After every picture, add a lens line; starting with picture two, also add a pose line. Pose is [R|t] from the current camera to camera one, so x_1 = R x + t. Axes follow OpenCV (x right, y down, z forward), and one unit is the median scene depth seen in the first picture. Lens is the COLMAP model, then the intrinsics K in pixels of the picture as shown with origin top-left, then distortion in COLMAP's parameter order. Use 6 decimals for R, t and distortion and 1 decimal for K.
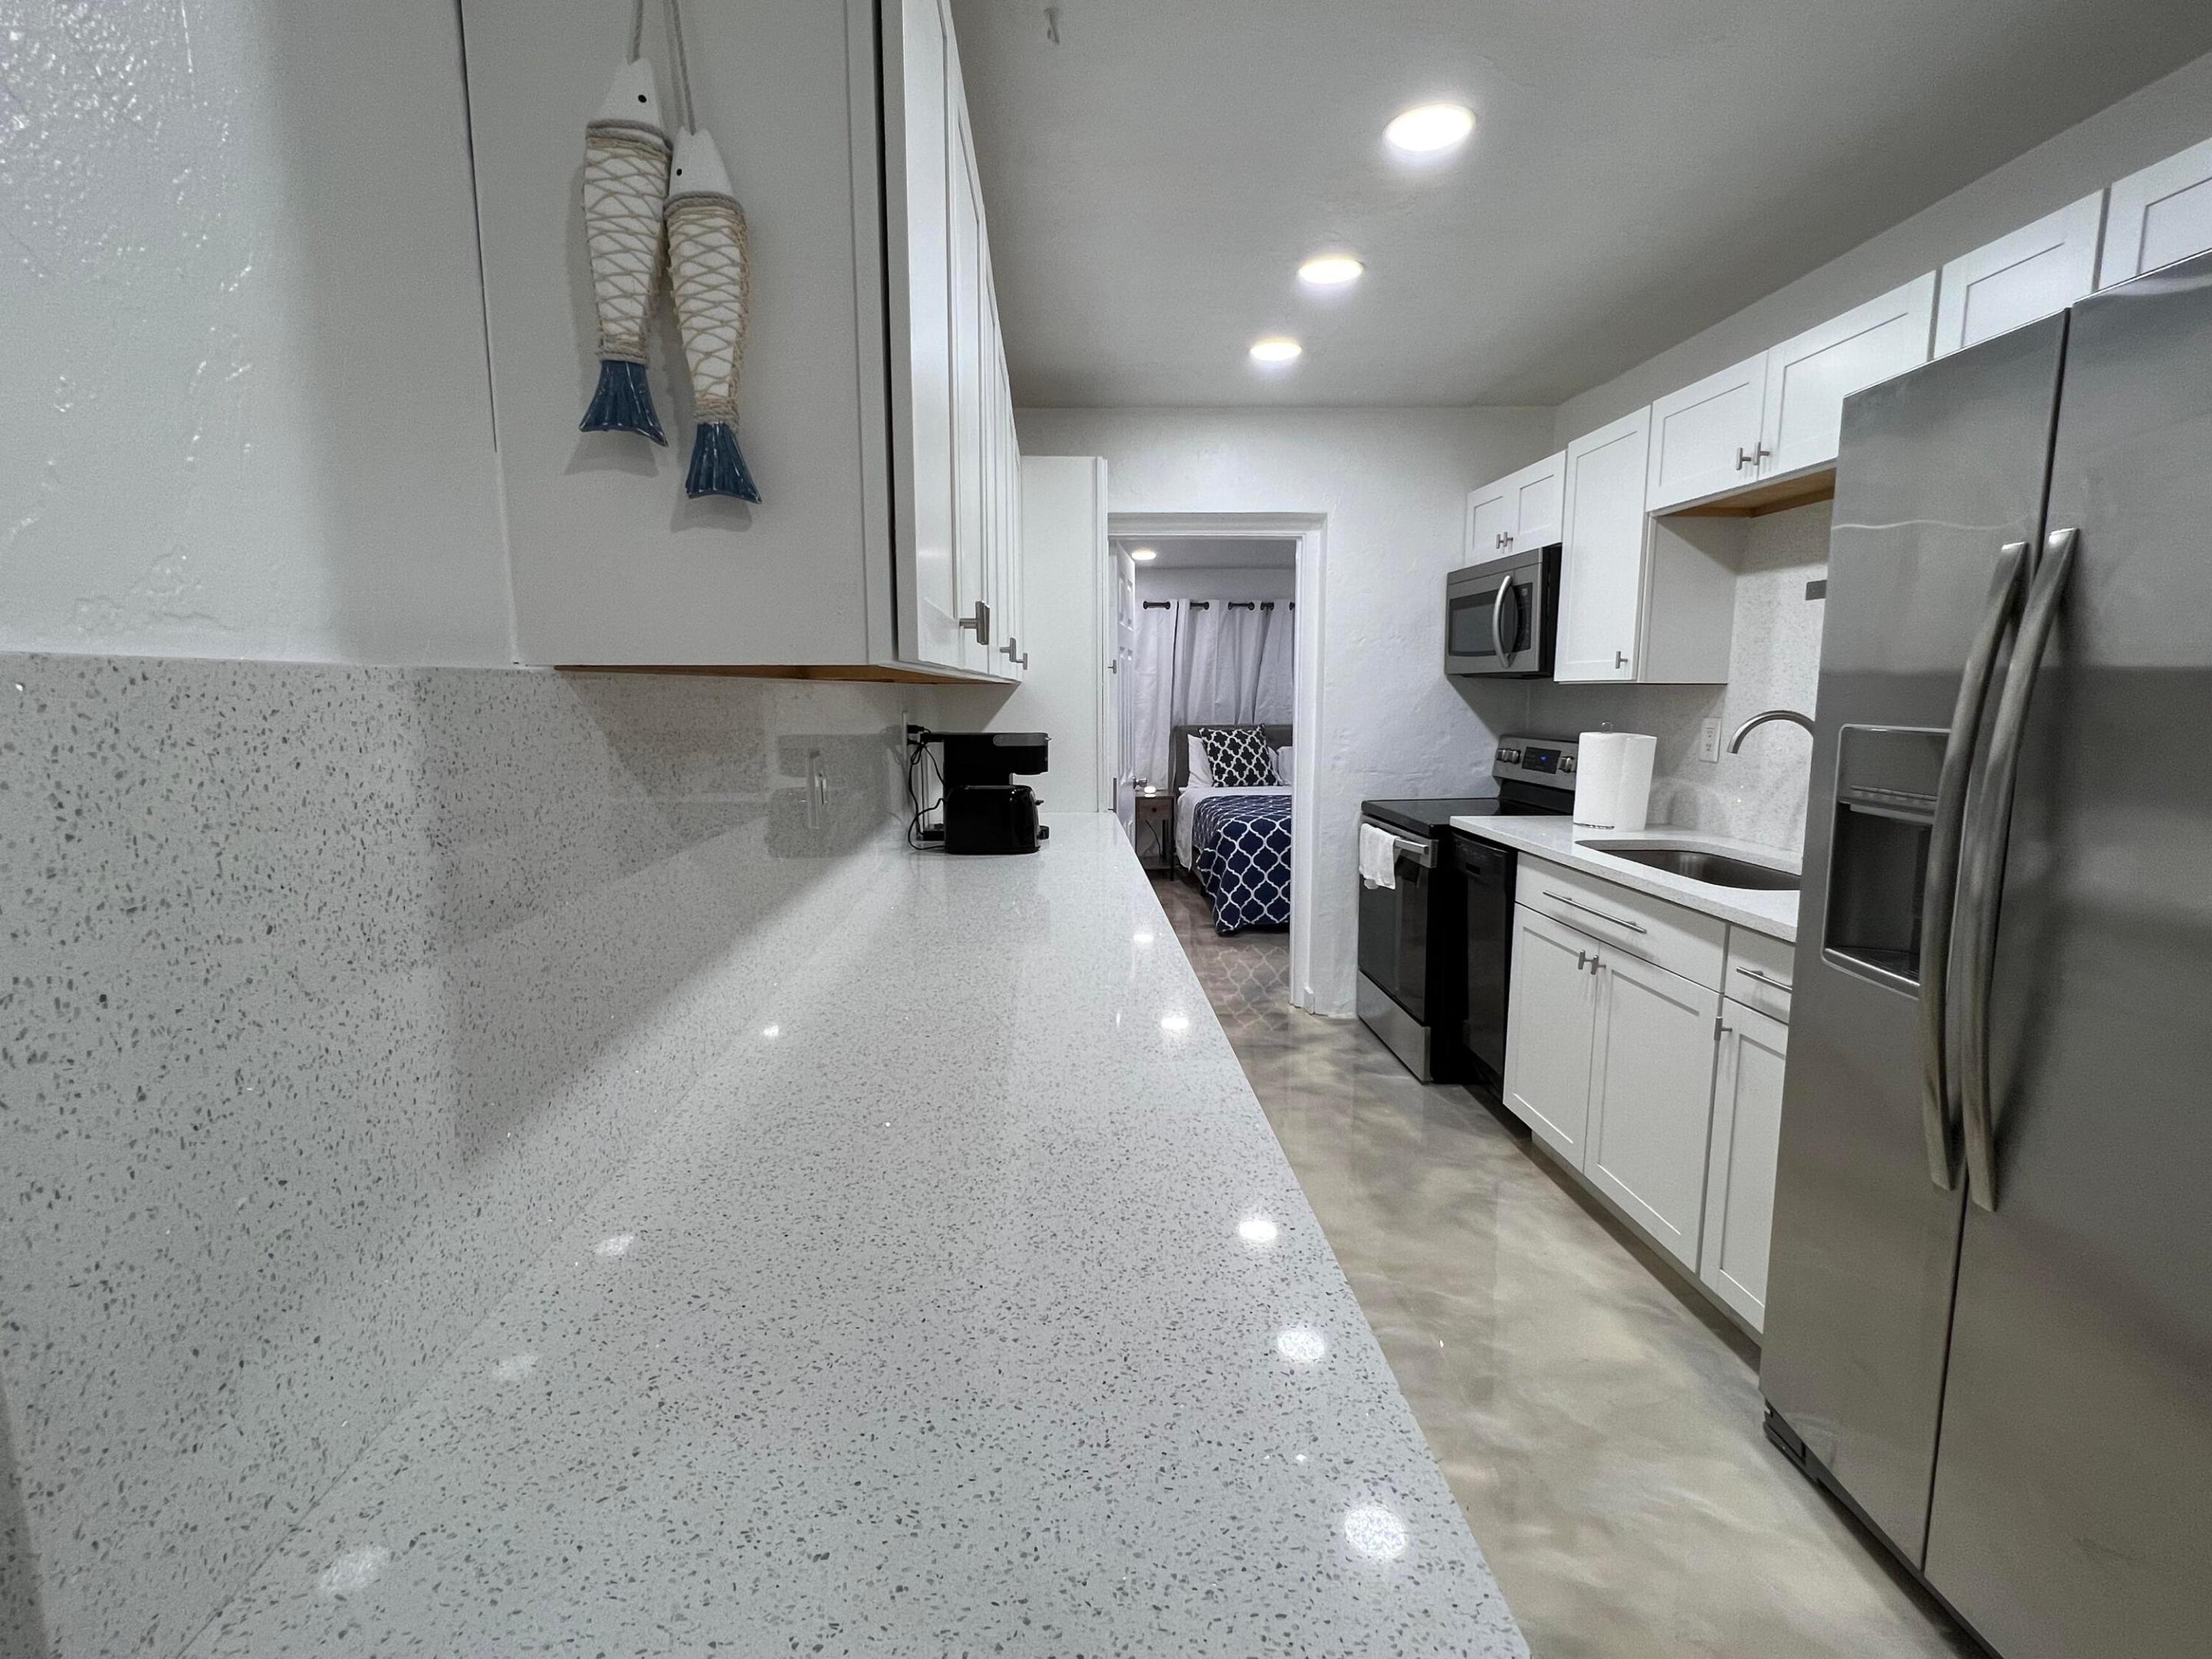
lens RADIAL K [[1023.7, 0, 1101.5], [0, 1023.7, 835.7], [0, 0, 1]] dist [-0.001186, 0.000042]
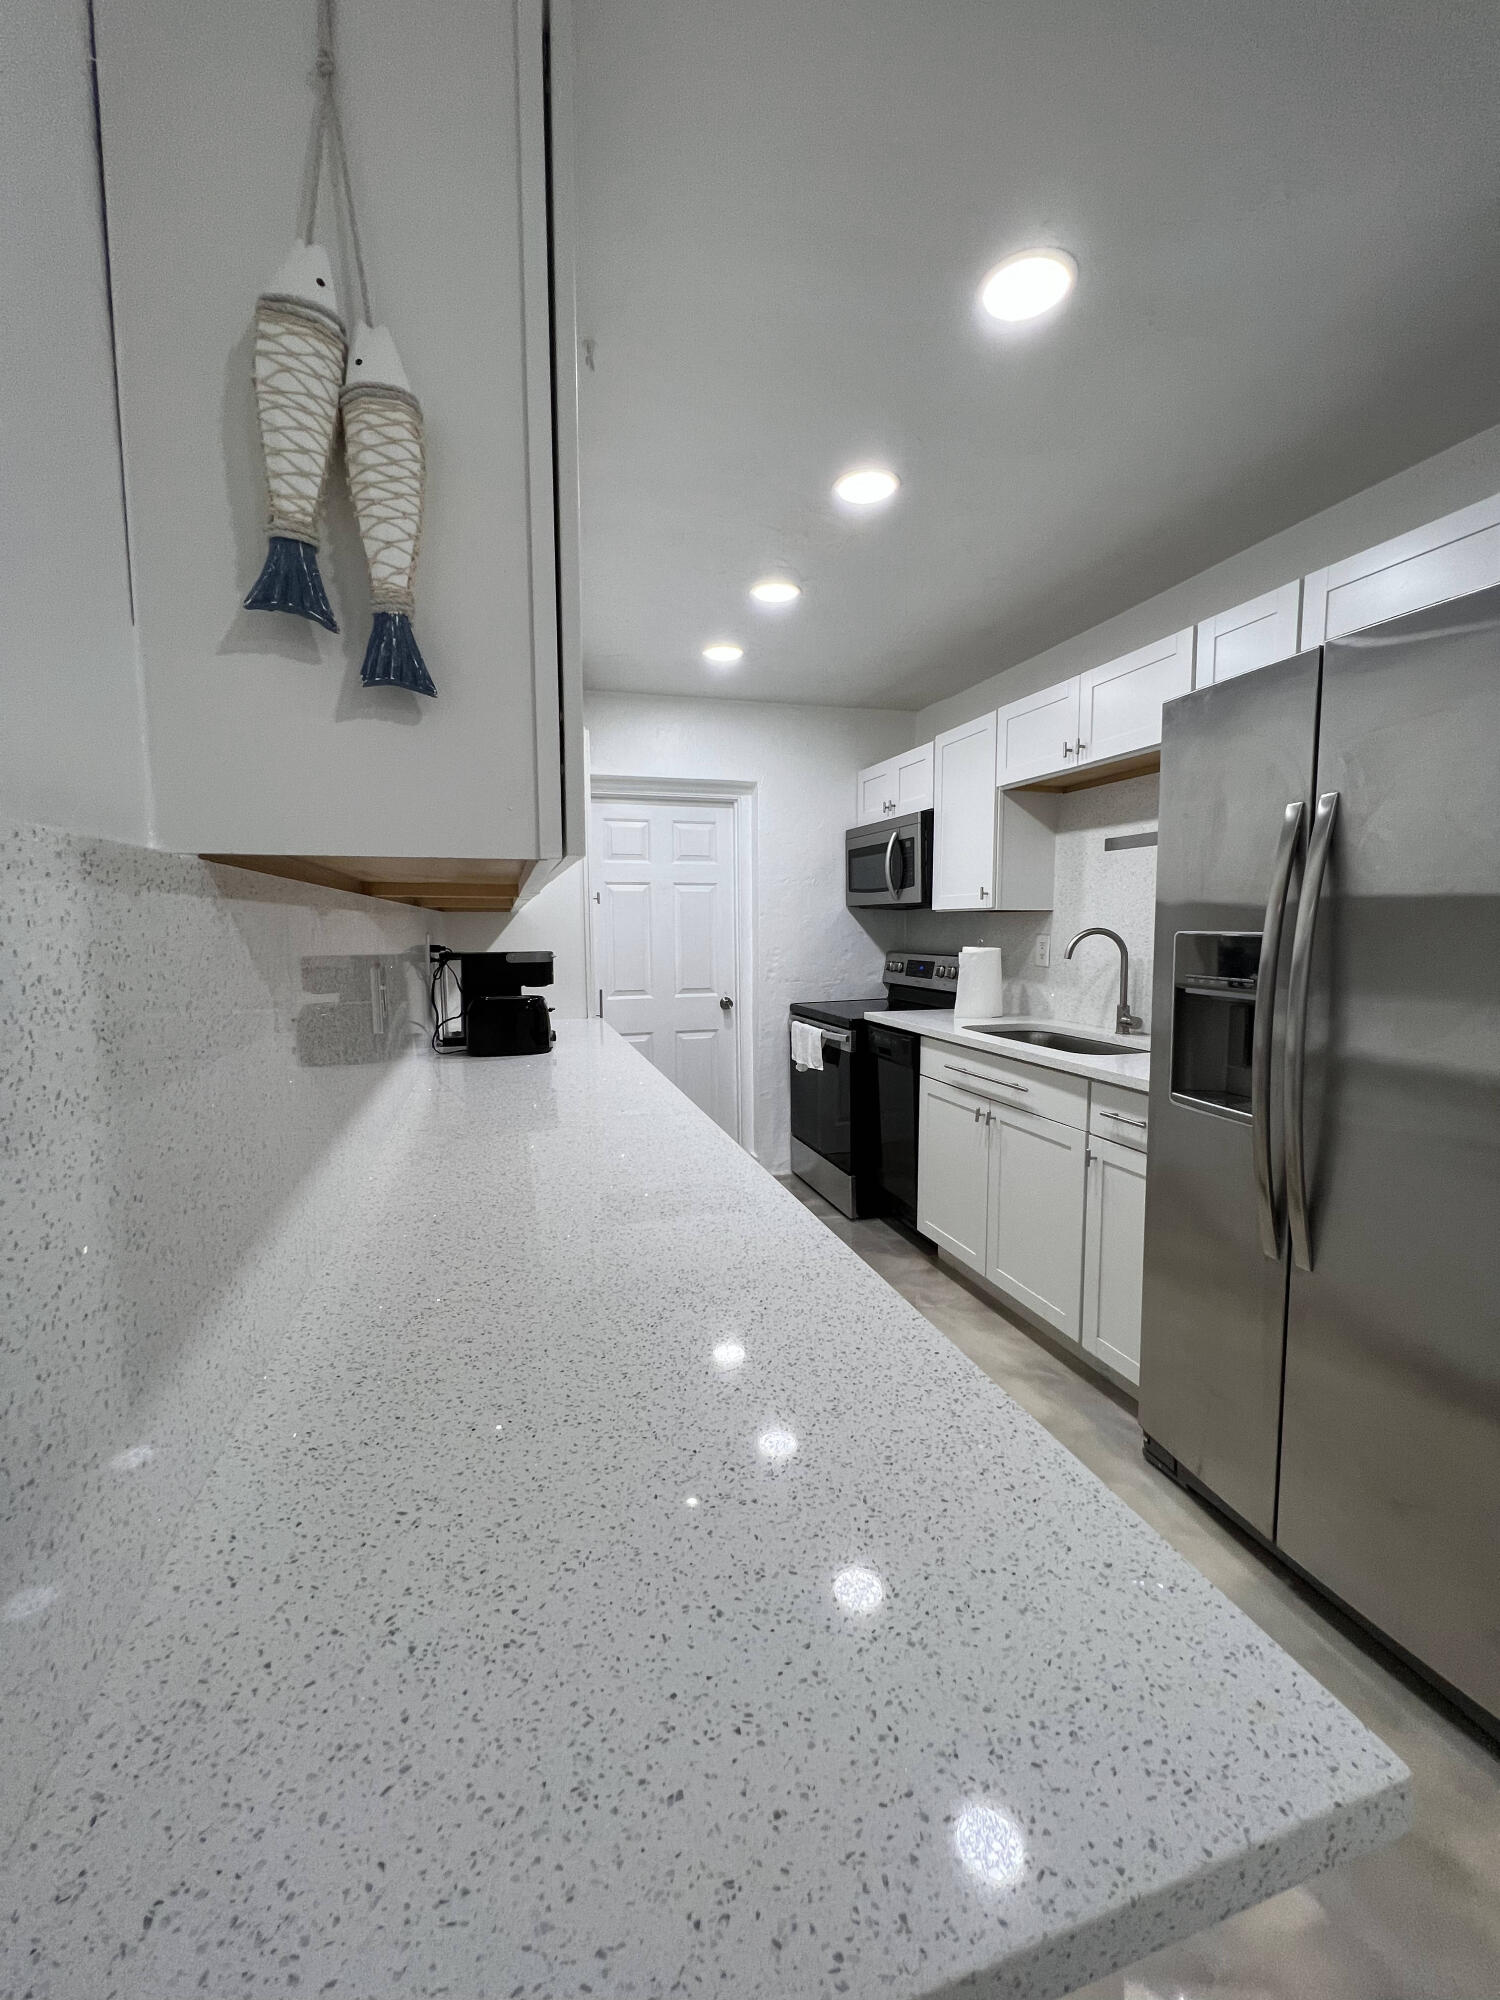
lens RADIAL K [[803.2, 0, 750.0], [0, 803.2, 1000.0], [0, 0, 1]] dist [-0.001473, 0.000725]
pose [[0.968153, -0.026419, 0.248961, -0.142783], [0.038628, 0.998272, -0.044285, 0.013344], [-0.247360, 0.052491, 0.967501, 0.100746]]
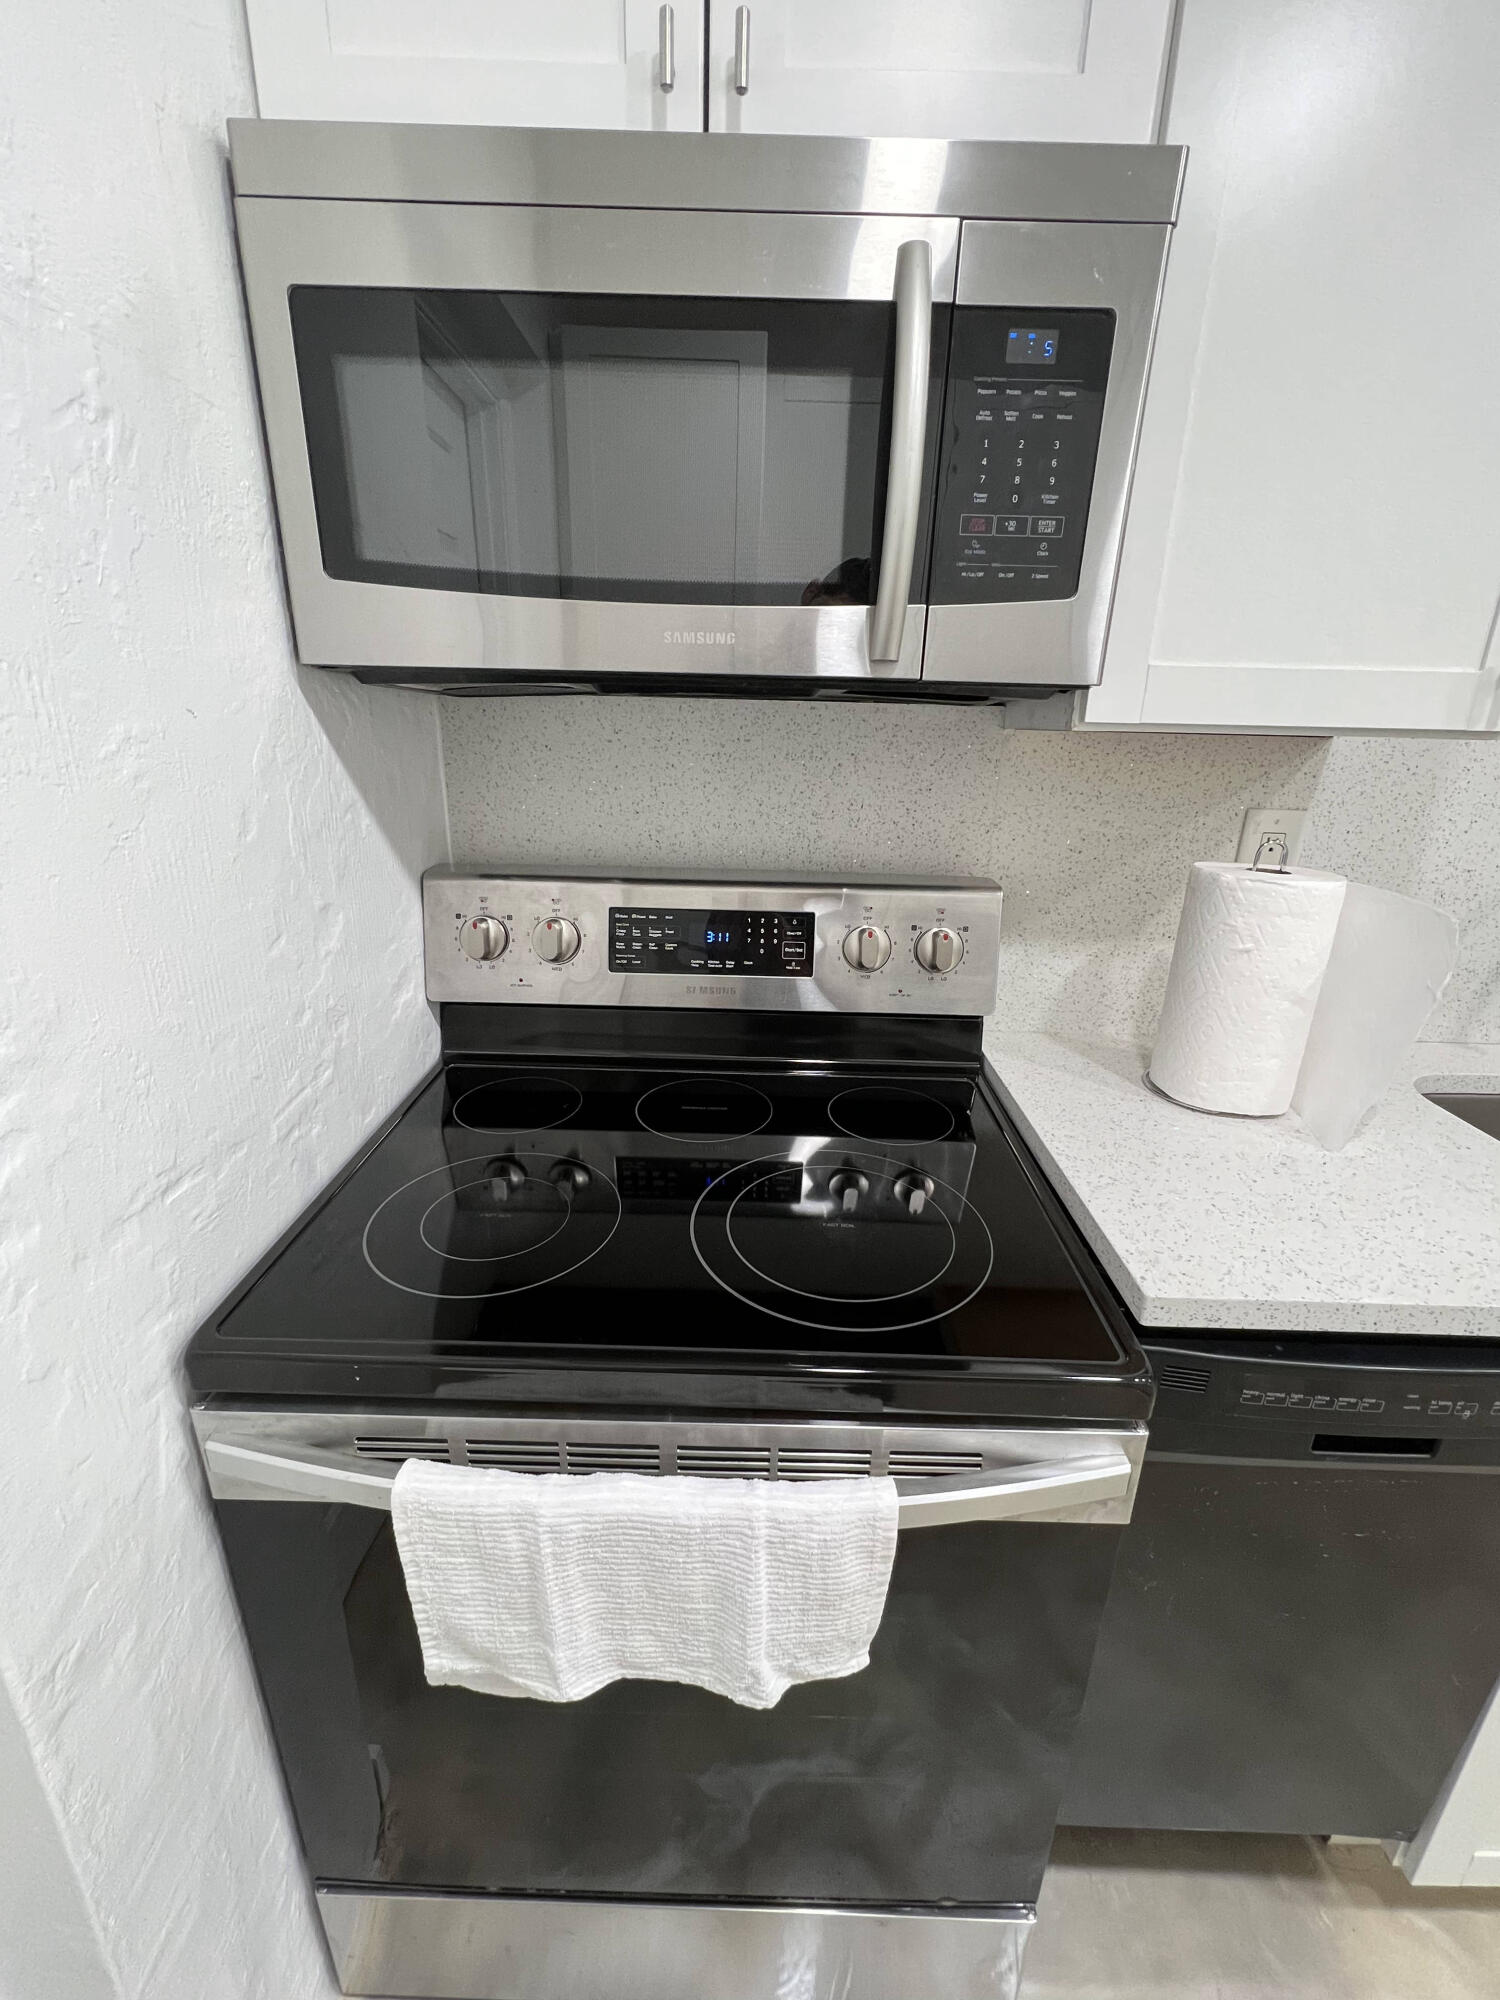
lens RADIAL K [[824.6, 0, 750.0], [0, 824.6, 1000.0], [0, 0, 1]] dist [0.001523, 0.000262]
pose [[0.063127, -0.320133, 0.945267, 0.420302], [0.116606, 0.943035, 0.311590, -0.399233], [-0.991170, 0.090554, 0.096861, 2.682157]]
